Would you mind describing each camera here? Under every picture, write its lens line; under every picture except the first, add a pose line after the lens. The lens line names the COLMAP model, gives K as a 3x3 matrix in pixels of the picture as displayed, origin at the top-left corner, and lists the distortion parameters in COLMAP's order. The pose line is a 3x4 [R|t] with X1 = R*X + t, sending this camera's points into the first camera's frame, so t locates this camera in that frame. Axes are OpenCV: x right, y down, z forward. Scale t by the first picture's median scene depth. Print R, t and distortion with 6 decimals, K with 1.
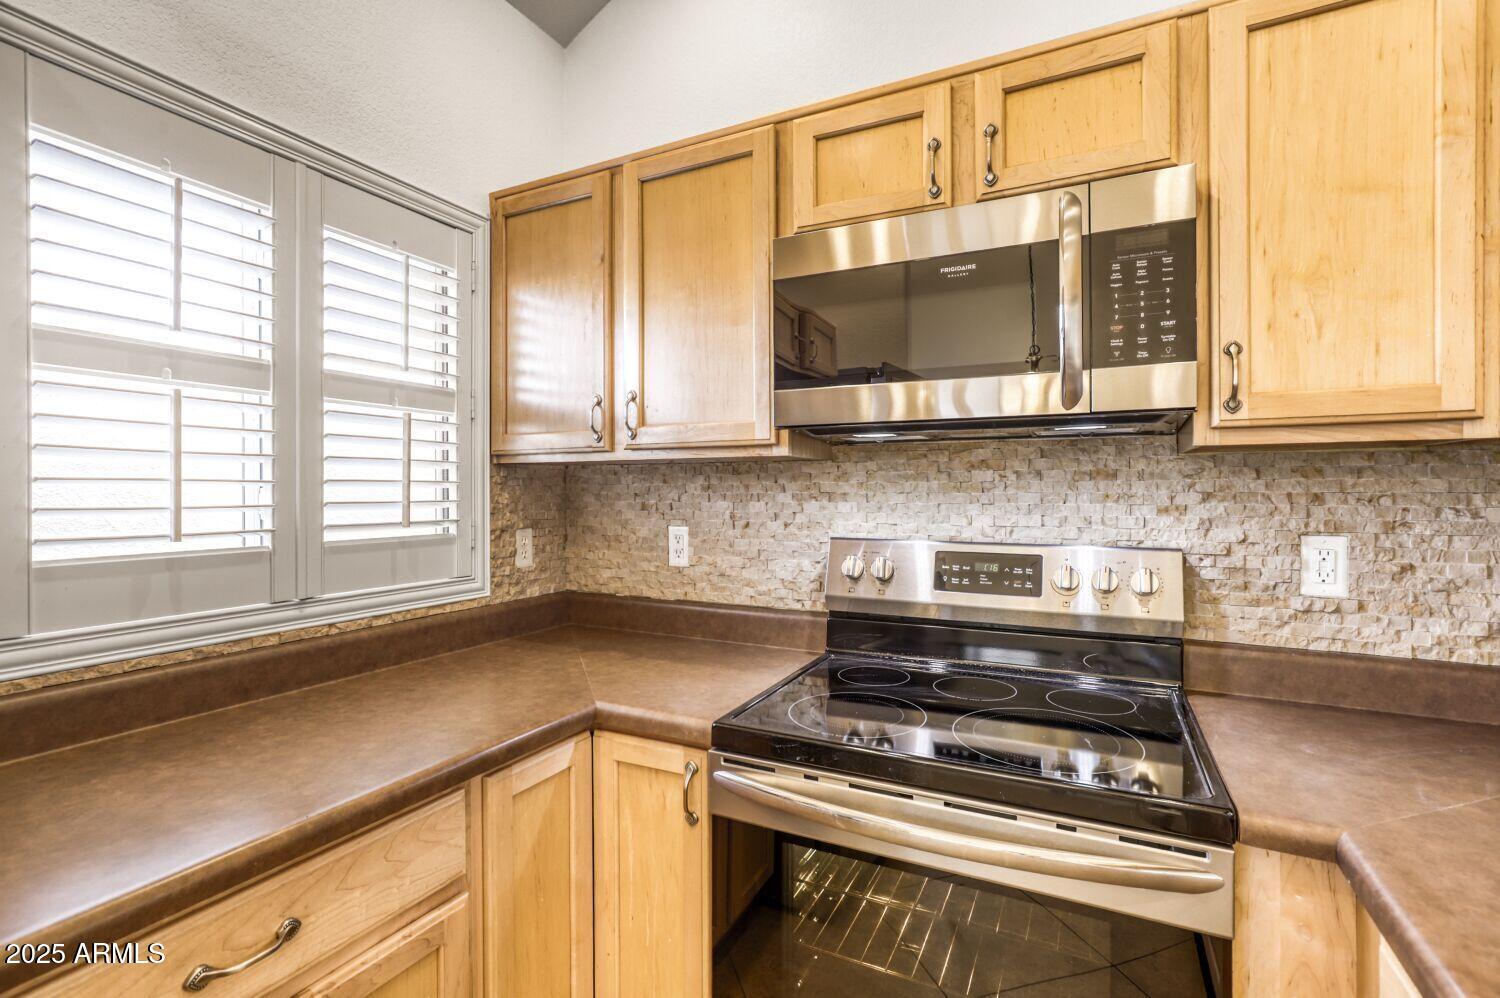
lens RADIAL K [[691.7, 0, 747.6], [0, 691.7, 489.4], [0, 0, 1]] dist [-0.040808, 0.025520]
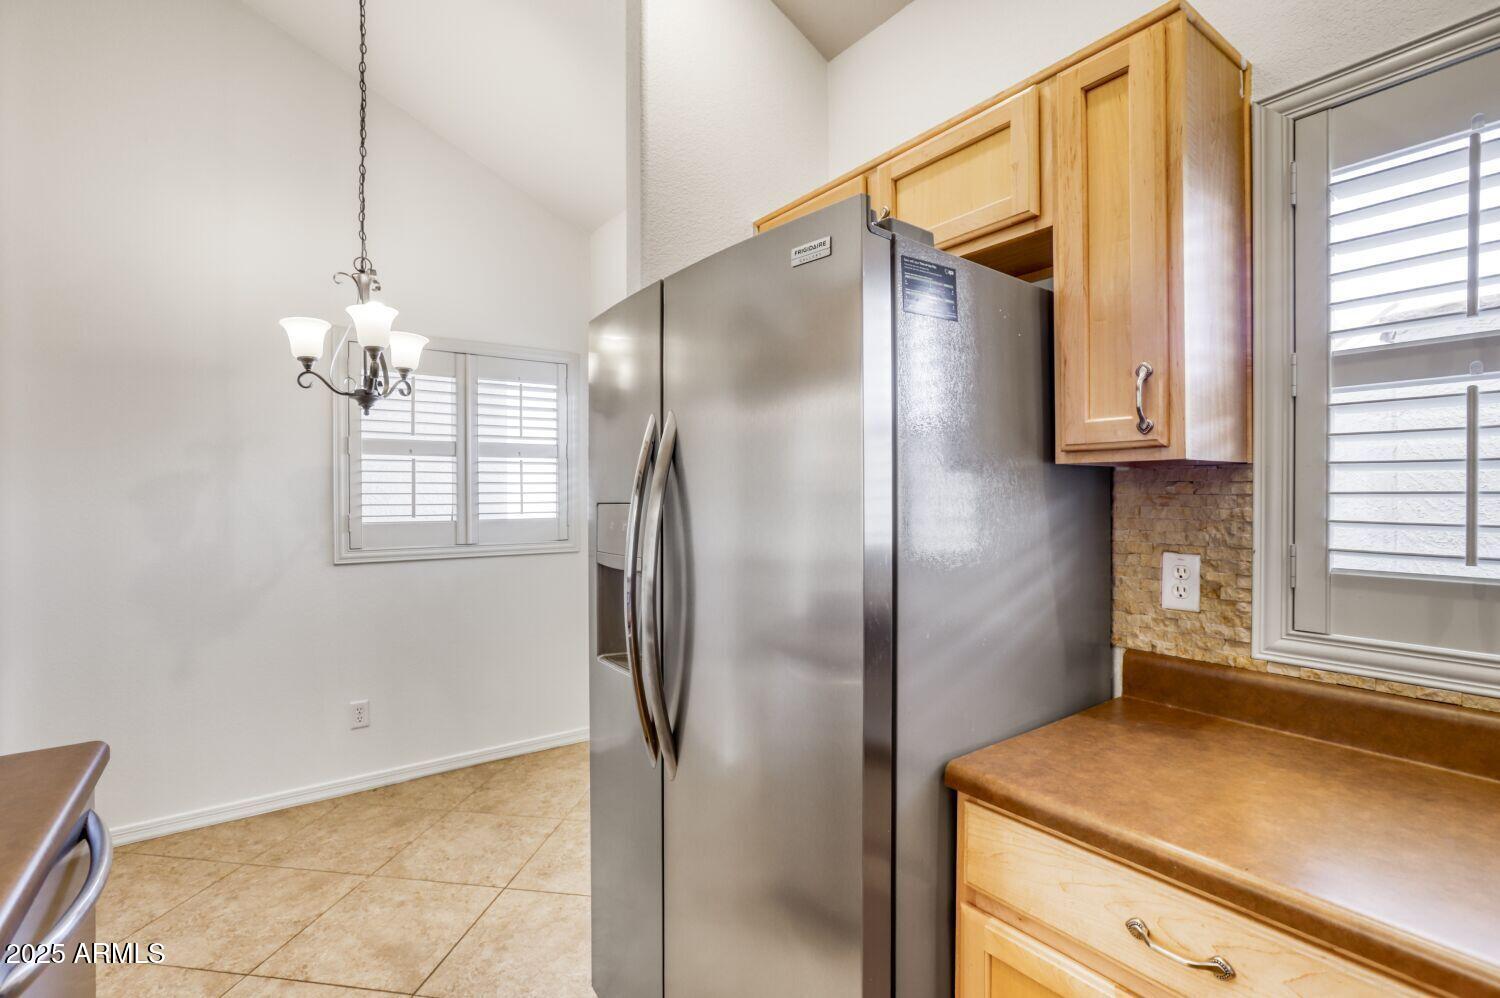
lens RADIAL K [[691.4, 0, 739.5], [0, 691.4, 500.8], [0, 0, 1]] dist [-0.013728, 0.000778]
pose [[-0.460443, 0.015889, -0.887547, 0.315041], [0.008205, 0.999873, 0.013643, -0.021802], [0.887651, -0.001001, -0.460515, 0.546579]]
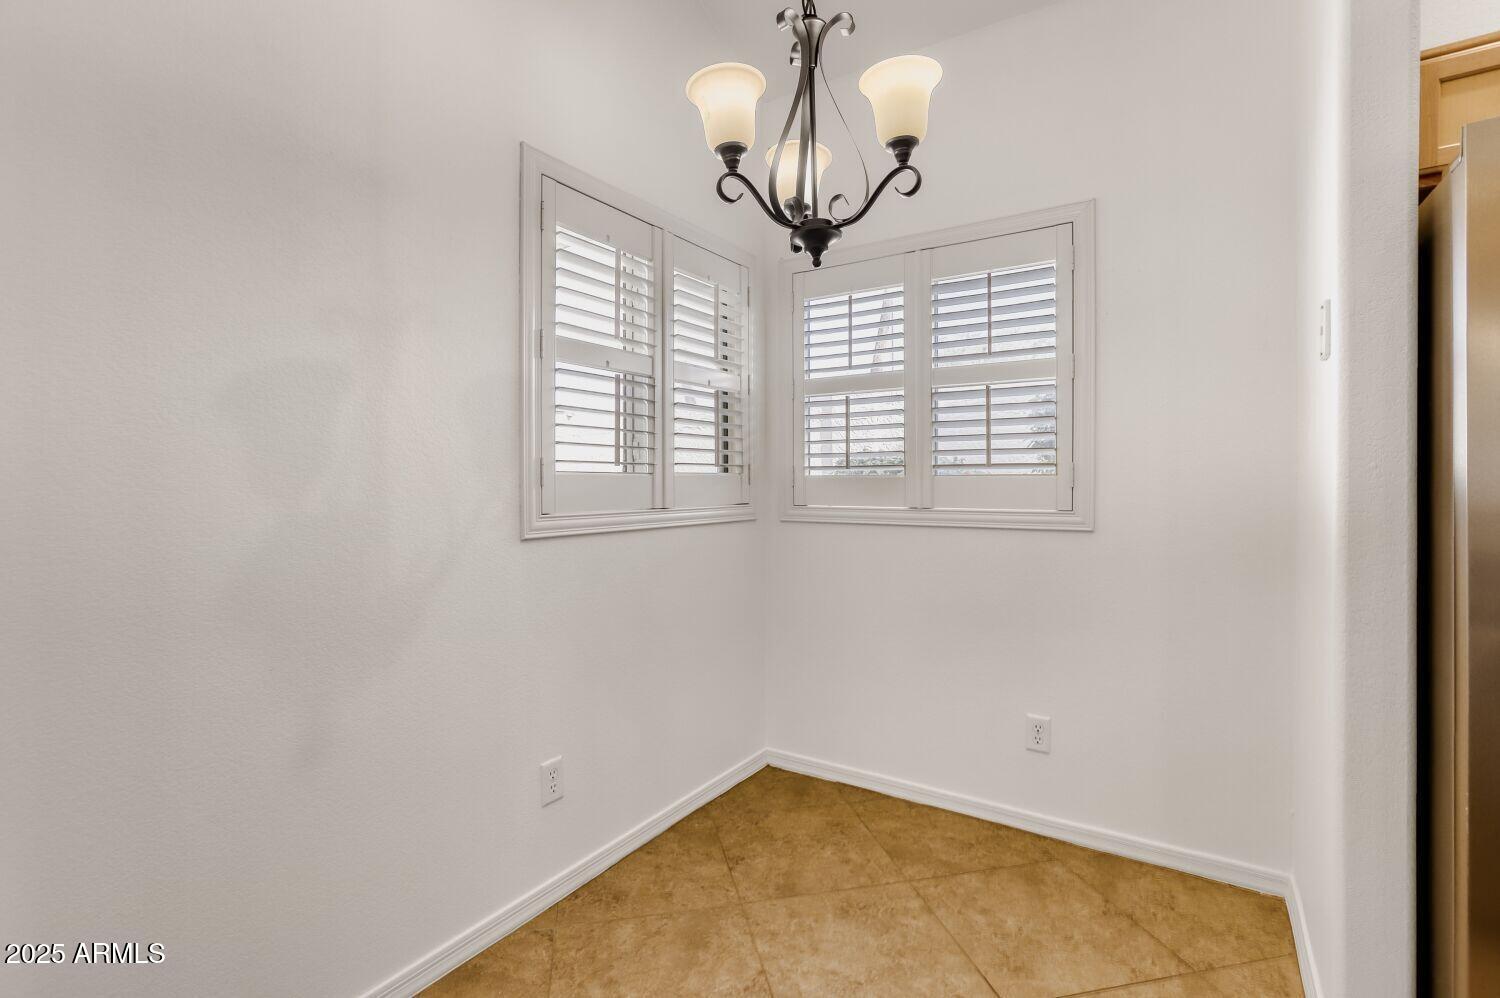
lens RADIAL K [[680.9, 0, 742.4], [0, 680.9, 488.7], [0, 0, 1]] dist [-0.051089, 0.017956]
pose [[-0.113430, 0.013454, -0.993455, 0.203757], [0.001924, 0.999909, 0.013321, 0.088854], [0.993544, -0.000400, -0.113446, -1.069321]]
